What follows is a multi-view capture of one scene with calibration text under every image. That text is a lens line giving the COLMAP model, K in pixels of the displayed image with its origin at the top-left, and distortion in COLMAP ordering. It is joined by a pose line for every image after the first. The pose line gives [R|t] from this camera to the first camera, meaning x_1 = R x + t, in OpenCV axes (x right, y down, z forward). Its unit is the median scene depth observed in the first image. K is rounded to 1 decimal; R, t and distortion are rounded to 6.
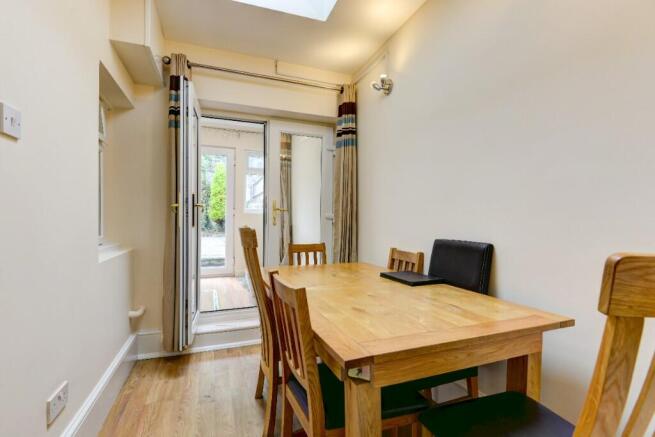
lens RADIAL K [[301.3, 0, 339.2], [0, 301.3, 220.0], [0, 0, 1]] dist [0.001998, 0.000133]
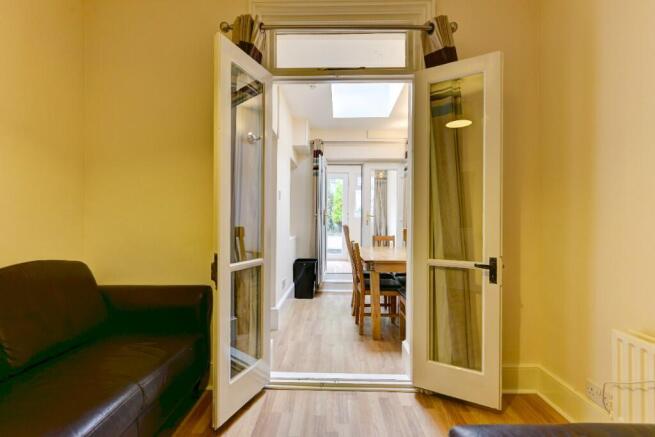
lens RADIAL K [[301.3, 0, 339.2], [0, 301.3, 220.0], [0, 0, 1]] dist [0.001998, 0.000133]
pose [[0.926206, 0.000471, -0.377018, 0.297994], [-0.003547, 0.999966, -0.007466, 0.002016], [0.377002, 0.008253, 0.926176, -0.669700]]
